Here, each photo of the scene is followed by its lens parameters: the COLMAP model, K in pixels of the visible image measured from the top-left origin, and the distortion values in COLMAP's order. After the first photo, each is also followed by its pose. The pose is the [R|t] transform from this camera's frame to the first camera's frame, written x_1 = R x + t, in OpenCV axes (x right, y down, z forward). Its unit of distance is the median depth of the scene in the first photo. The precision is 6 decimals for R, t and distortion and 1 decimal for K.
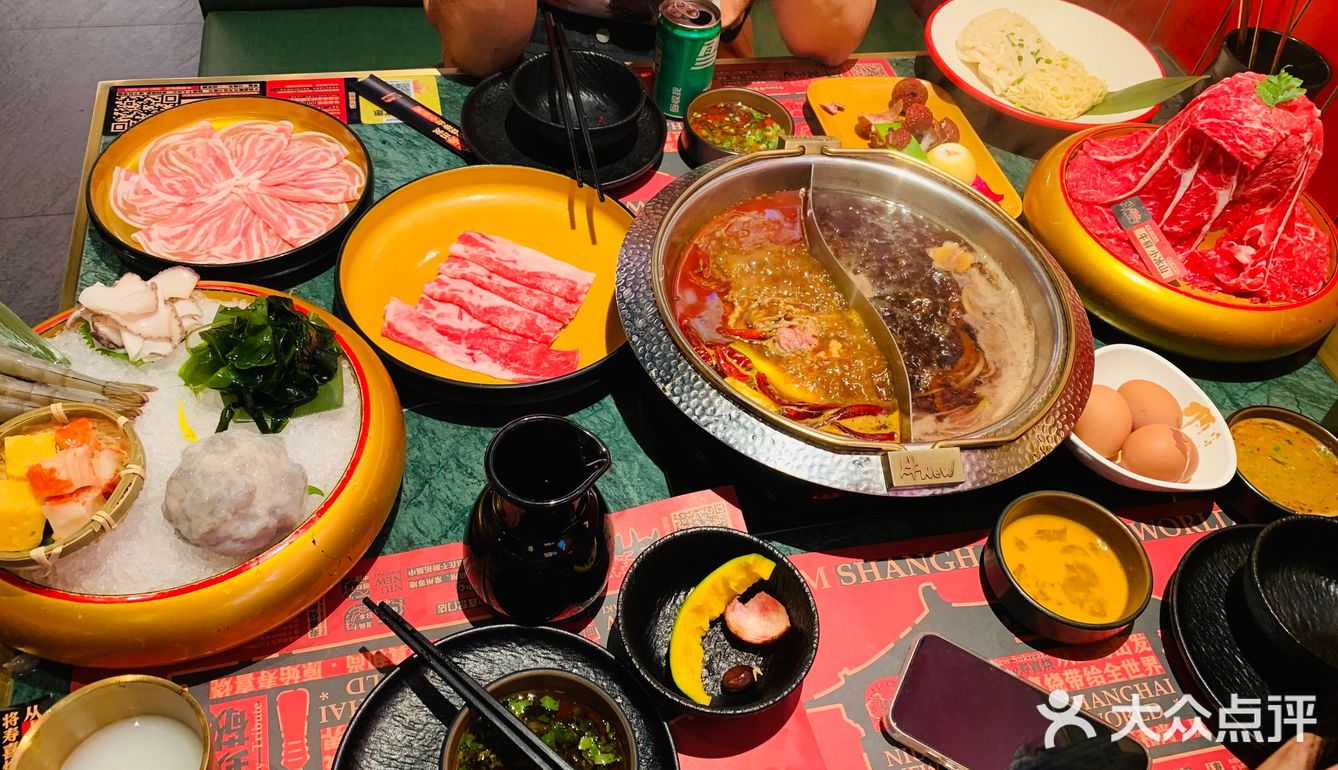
lens RADIAL K [[1026.4, 0, 669.0], [0, 1026.4, 385.0], [0, 0, 1]] dist [0.076849, -0.128830]
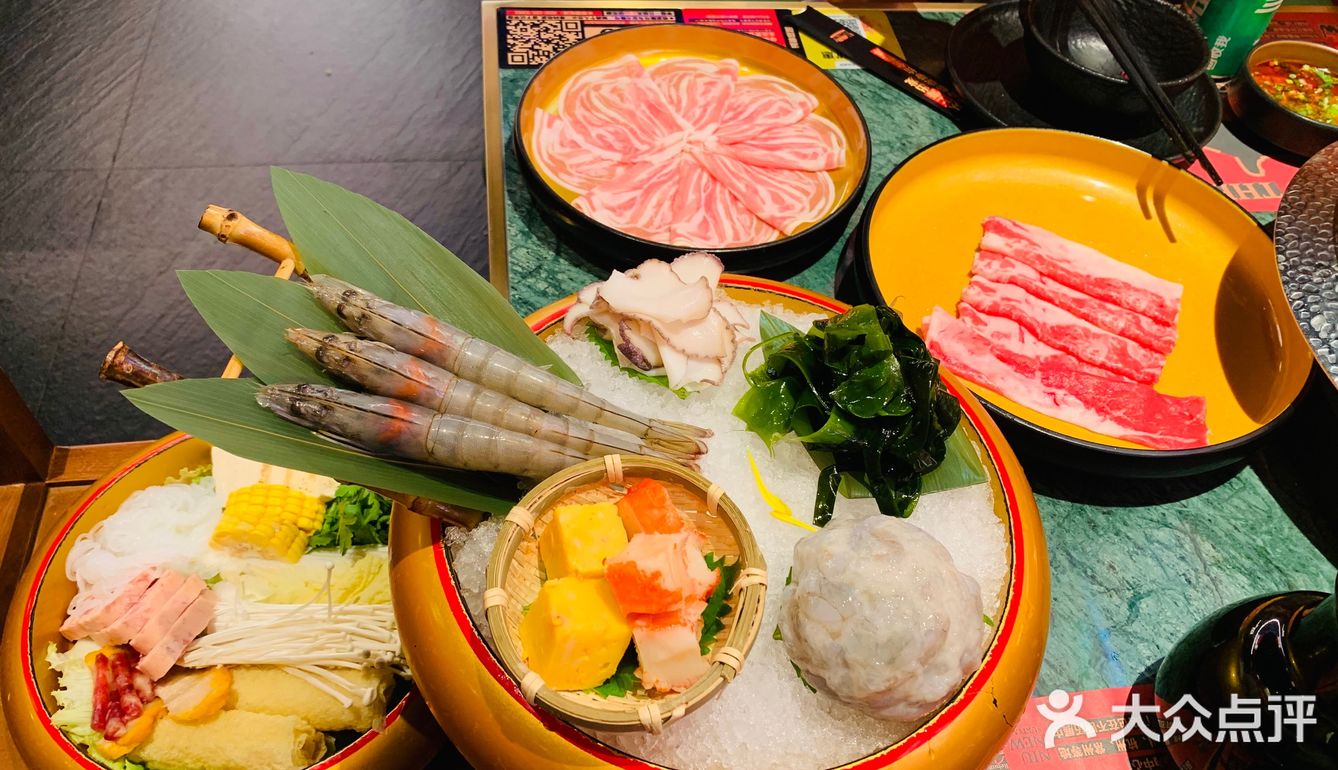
lens RADIAL K [[1026.4, 0, 669.0], [0, 1026.4, 385.0], [0, 0, 1]] dist [0.076849, -0.128830]
pose [[0.994354, 0.067527, -0.081852, -0.365257], [-0.066034, 0.997600, 0.020812, -0.031246], [0.083061, -0.015289, 0.996427, 0.256232]]
